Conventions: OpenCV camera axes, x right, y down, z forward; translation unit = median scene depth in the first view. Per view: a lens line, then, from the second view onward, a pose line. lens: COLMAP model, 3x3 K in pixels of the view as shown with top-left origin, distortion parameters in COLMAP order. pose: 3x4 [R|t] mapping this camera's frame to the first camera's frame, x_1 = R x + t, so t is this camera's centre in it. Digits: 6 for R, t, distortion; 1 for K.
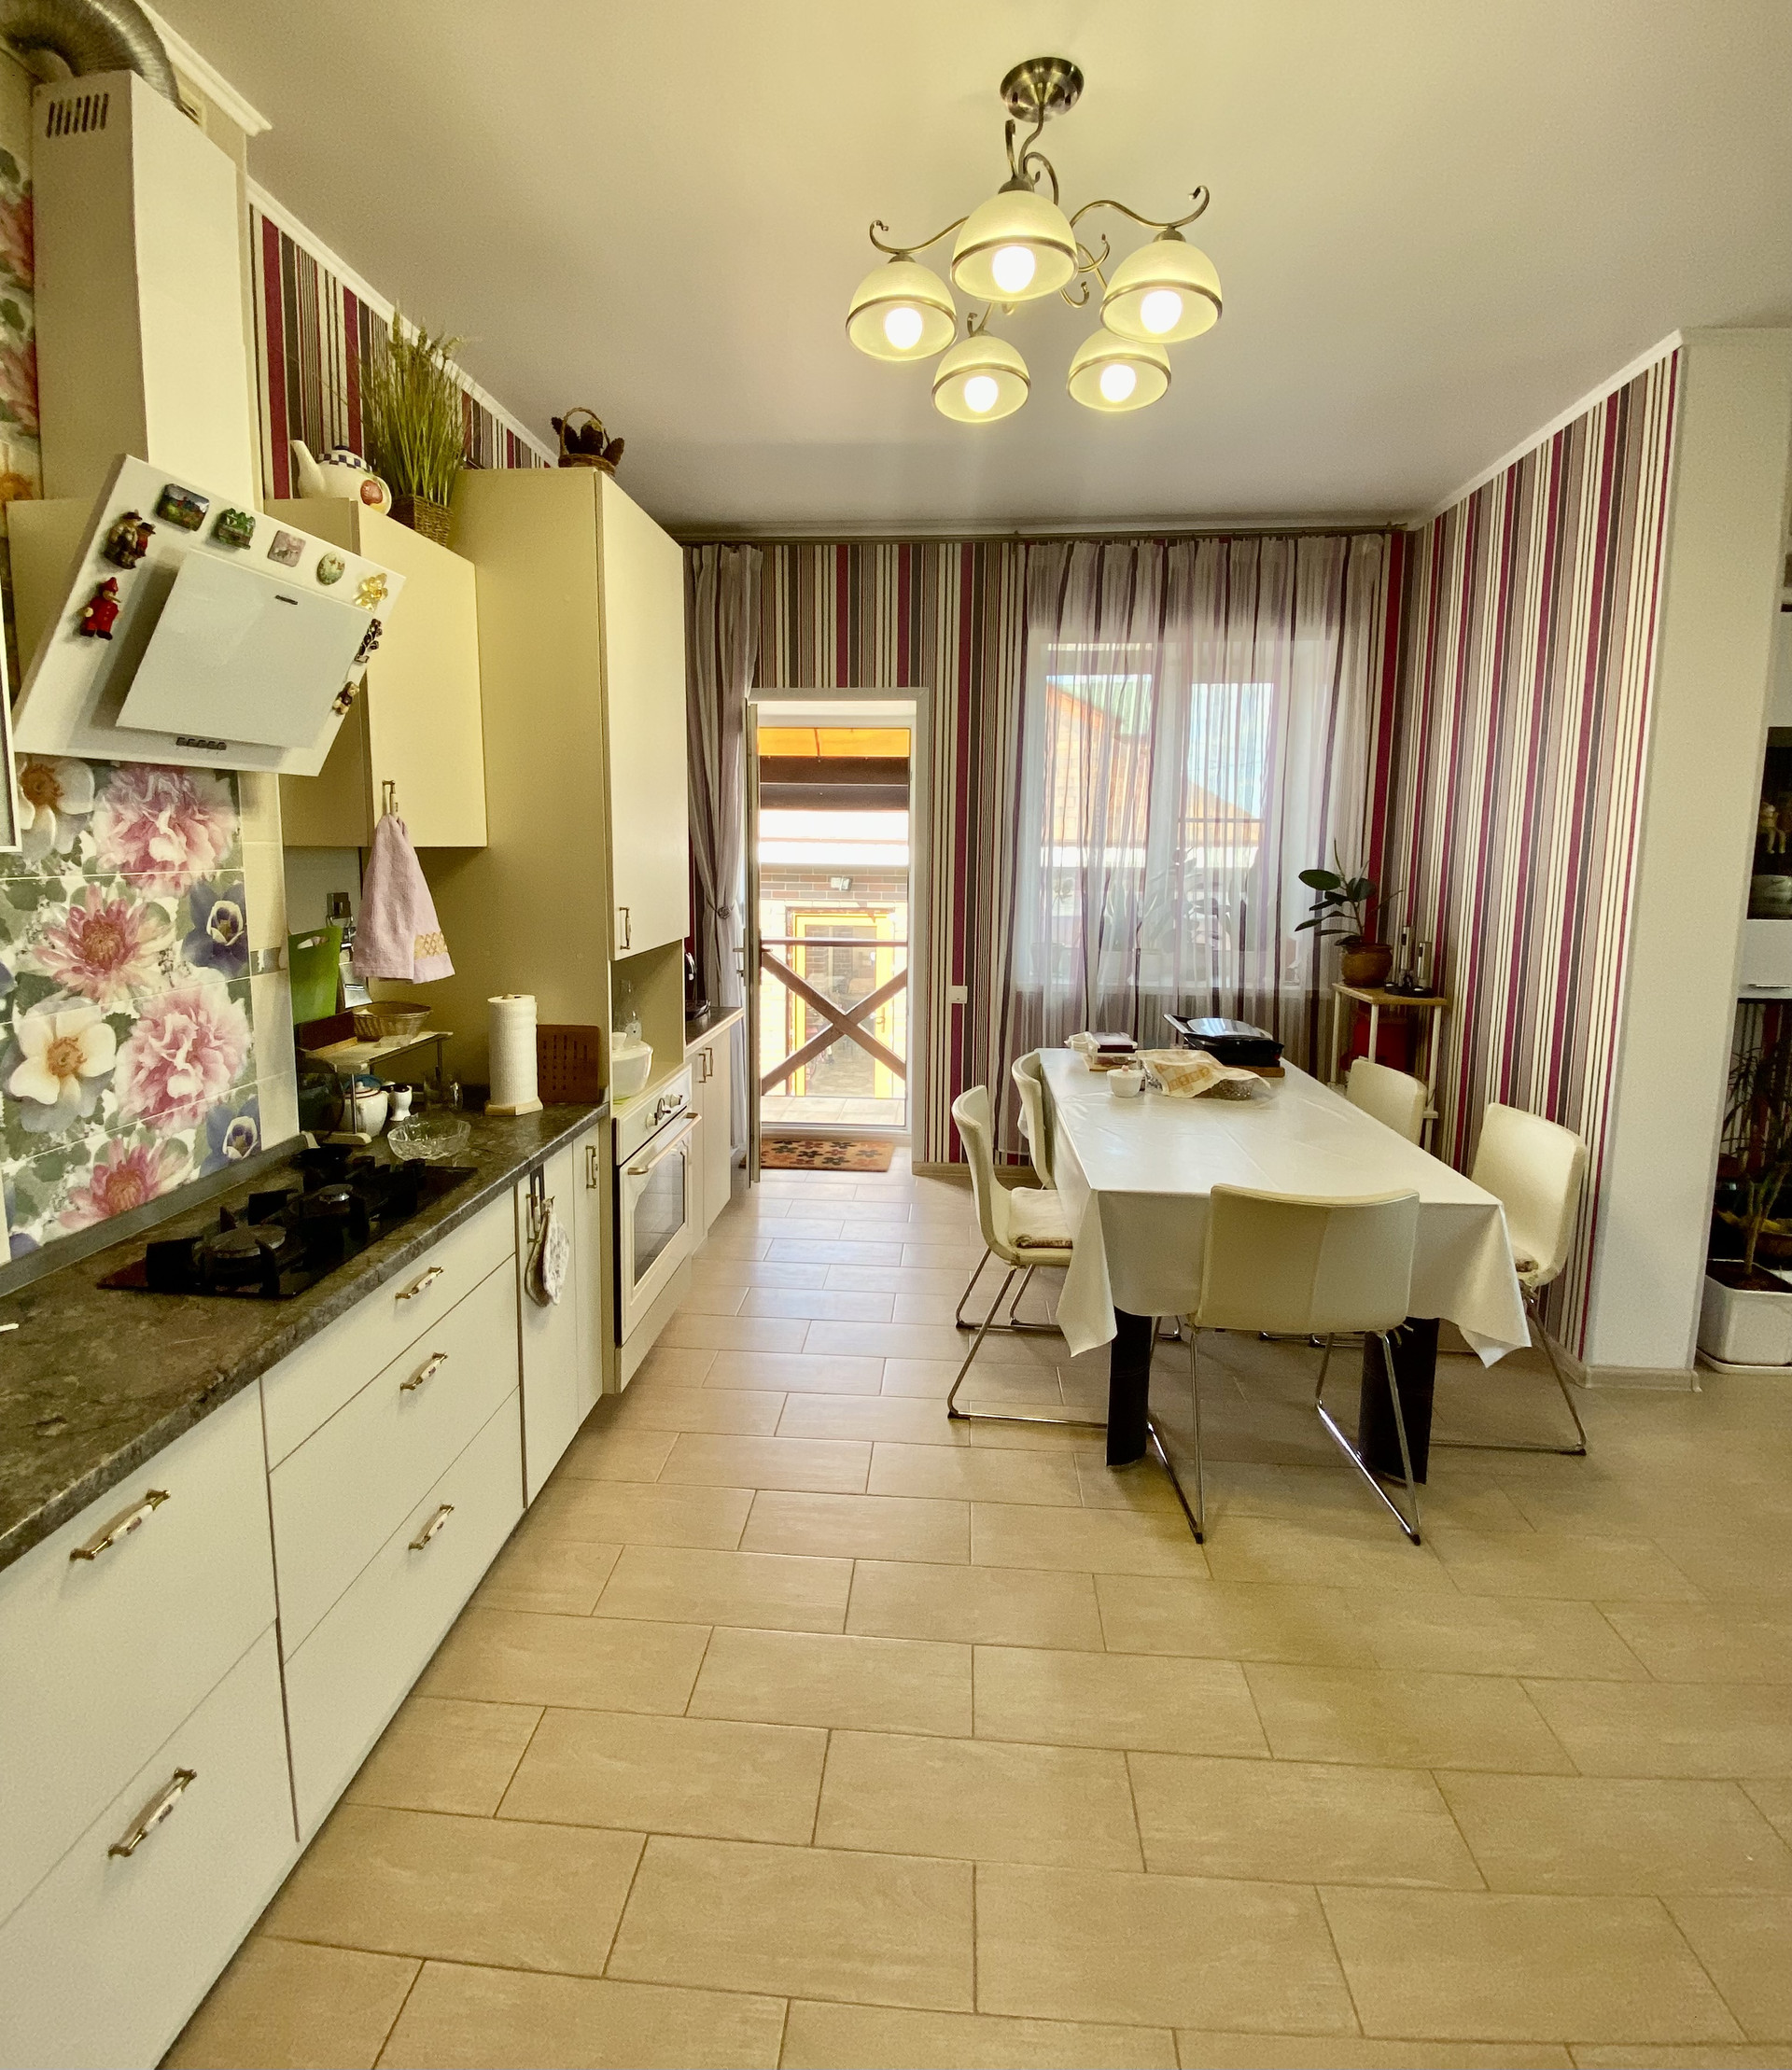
lens RADIAL K [[939.5, 0, 900.1], [0, 939.5, 959.5], [0, 0, 1]] dist [0.001374, -0.016783]
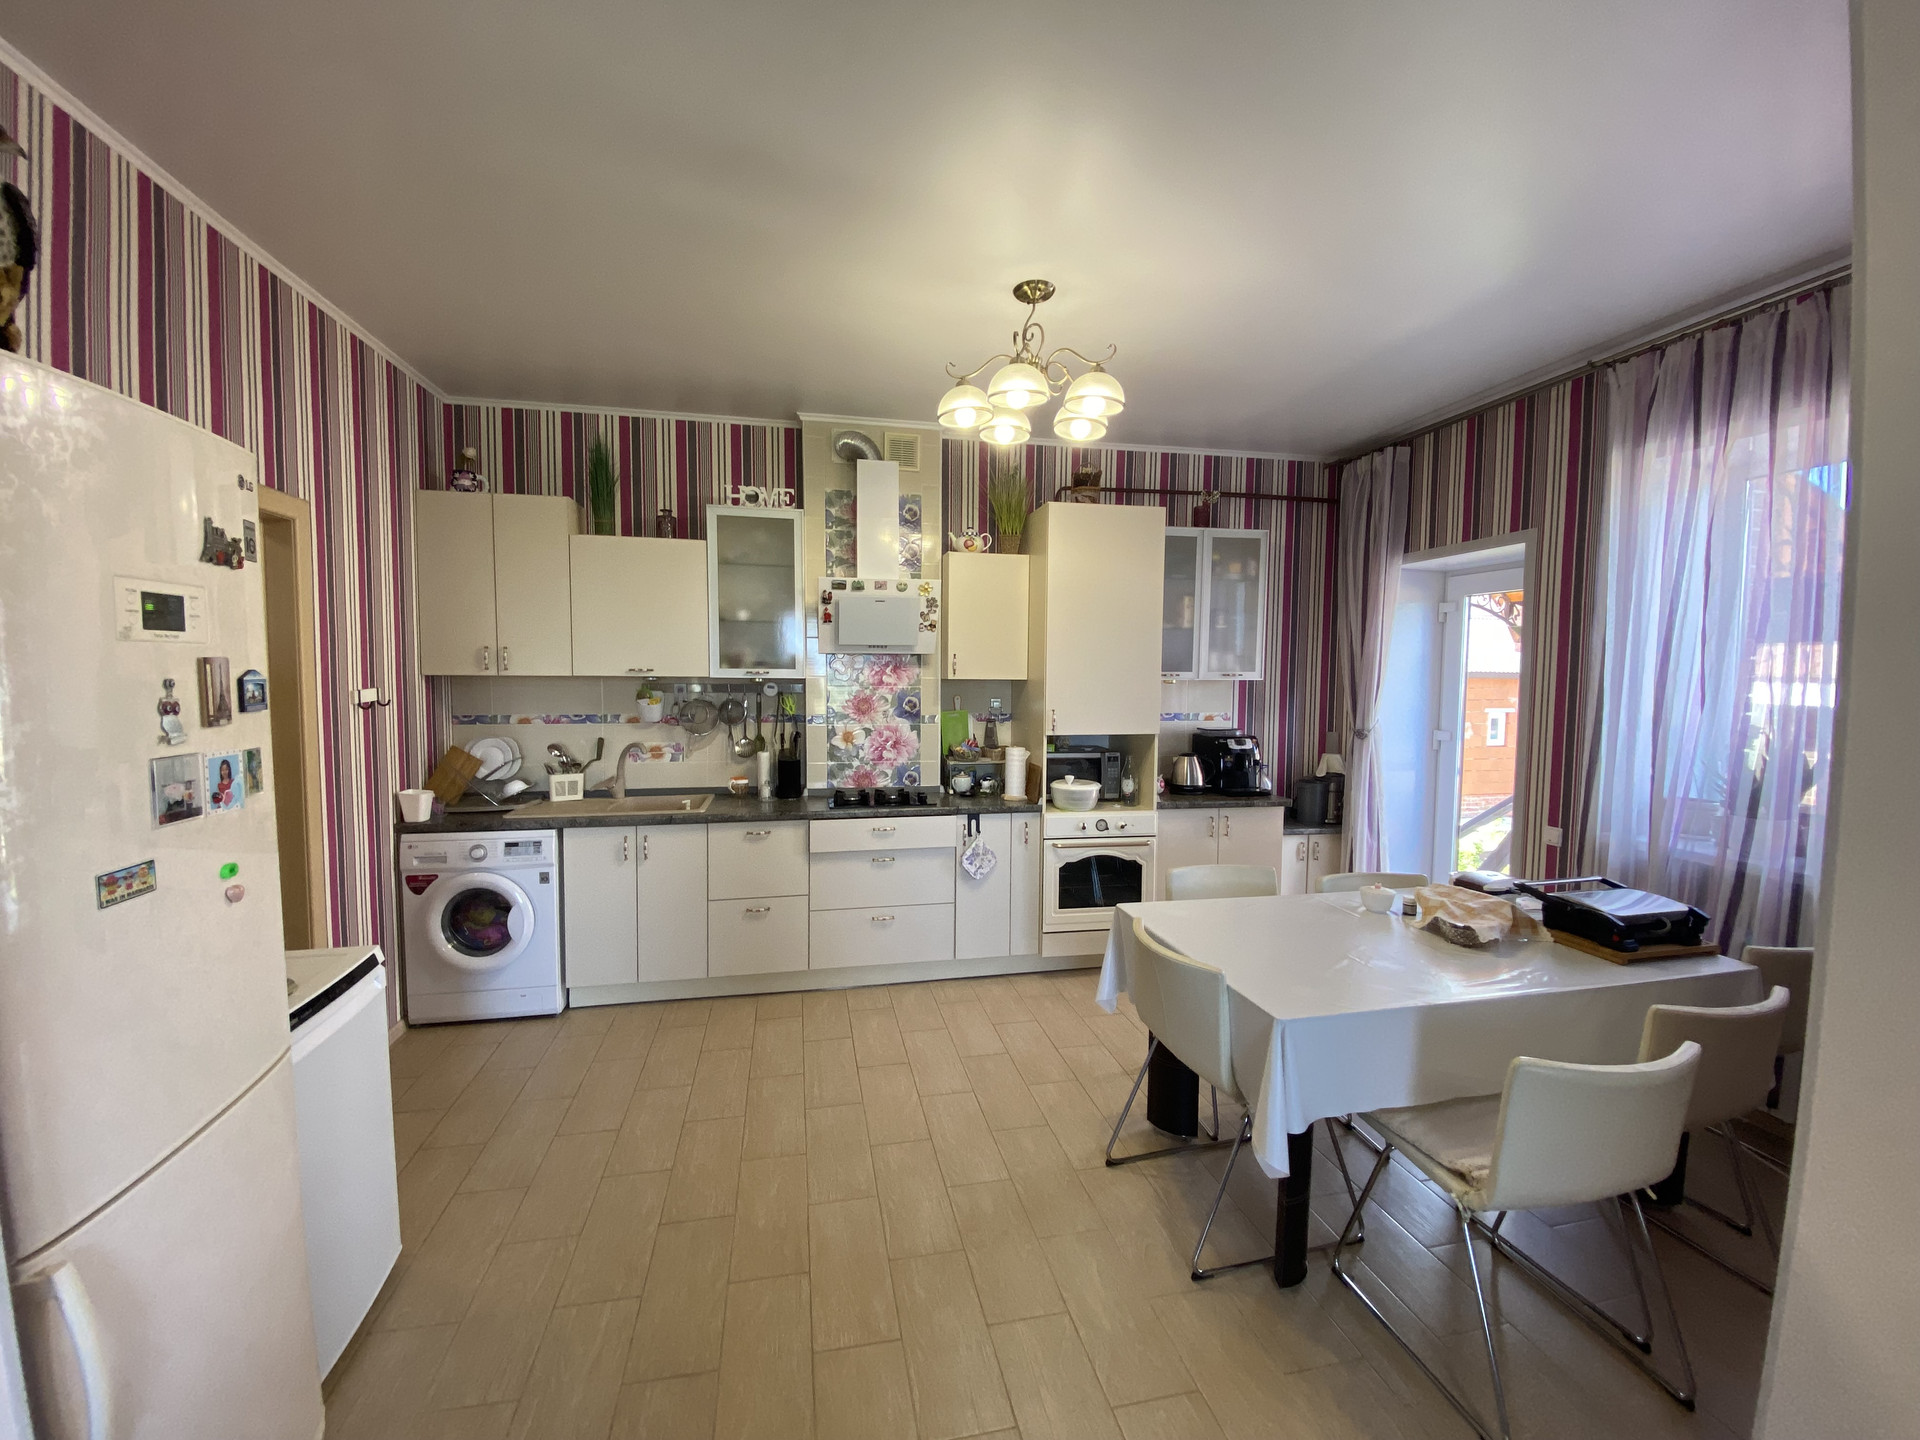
lens RADIAL K [[767.5, 0, 960.0], [0, 767.5, 720.0], [0, 0, 1]] dist [0.000111, -0.000102]
pose [[0.273277, 0.049877, -0.960642, 1.763198], [-0.122673, 0.992308, 0.016623, -0.052527], [0.954081, 0.113302, 0.277293, 0.512114]]
